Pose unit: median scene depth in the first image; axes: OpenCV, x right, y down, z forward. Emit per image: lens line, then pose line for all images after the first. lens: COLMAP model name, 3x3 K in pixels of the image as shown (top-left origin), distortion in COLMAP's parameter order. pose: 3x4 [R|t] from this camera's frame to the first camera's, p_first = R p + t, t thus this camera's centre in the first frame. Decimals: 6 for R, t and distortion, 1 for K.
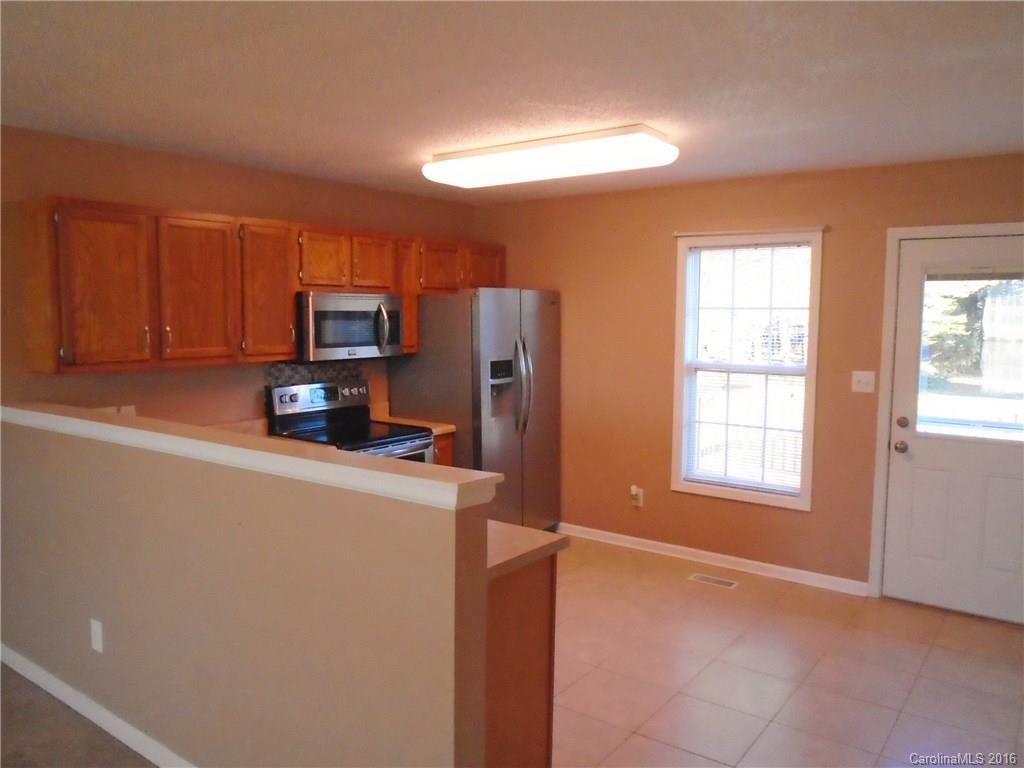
lens RADIAL K [[782.5, 0, 515.3], [0, 782.5, 381.8], [0, 0, 1]] dist [-0.008062, -0.002424]
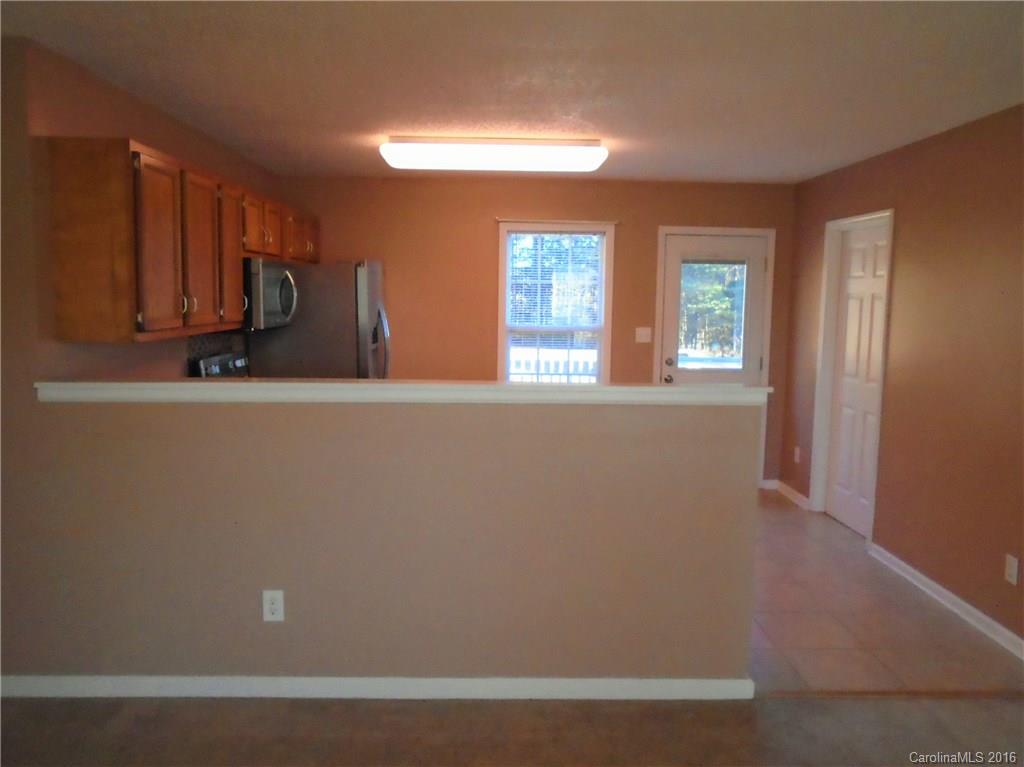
lens RADIAL K [[782.5, 0, 515.3], [0, 782.5, 381.3], [0, 0, 1]] dist [-0.008062, -0.002424]
pose [[0.793001, -0.064202, 0.605829, -0.606872], [0.048232, 0.997926, 0.042621, 0.012061], [-0.607309, -0.004578, 0.794453, 0.026118]]
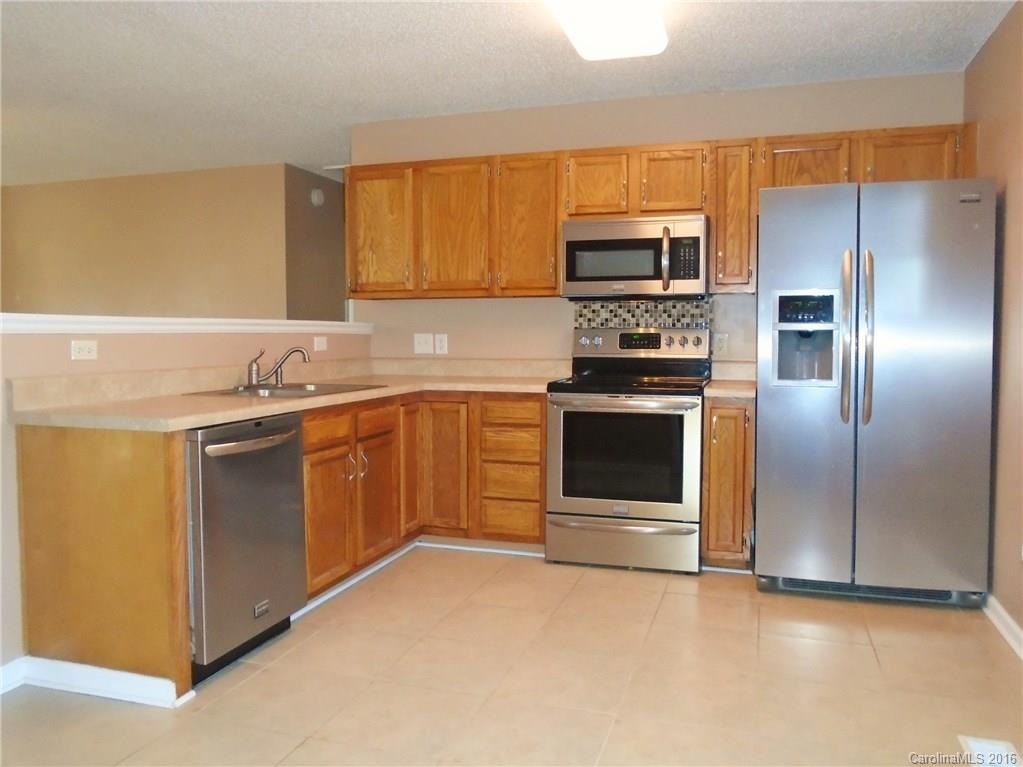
lens RADIAL K [[781.7, 0, 514.8], [0, 781.7, 381.3], [0, 0, 1]] dist [-0.008062, -0.002424]
pose [[0.315515, 0.051933, -0.947499, 0.590411], [-0.086006, 0.995957, 0.025950, 0.054285], [0.945015, 0.073303, 0.318705, 0.641589]]
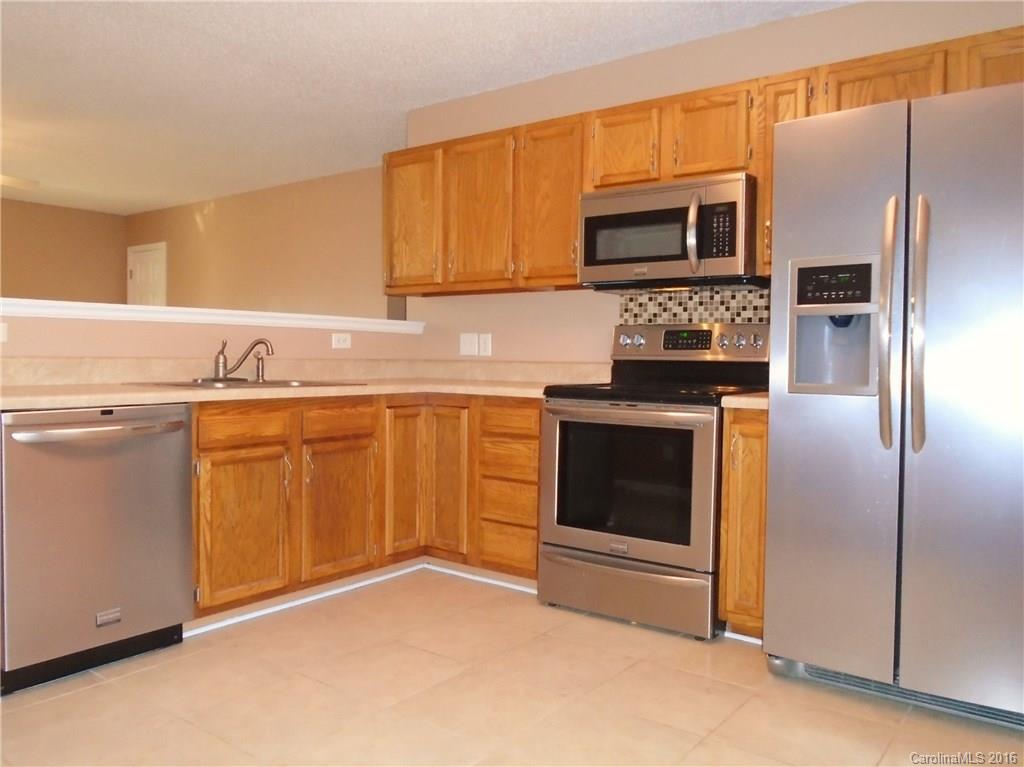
lens RADIAL K [[782.5, 0, 515.3], [0, 782.5, 381.3], [0, 0, 1]] dist [-0.008062, -0.002424]
pose [[-0.011686, 0.027587, -0.999551, 0.502809], [-0.104947, 0.994065, 0.028663, 0.053048], [0.994409, 0.105235, -0.008721, 0.928006]]
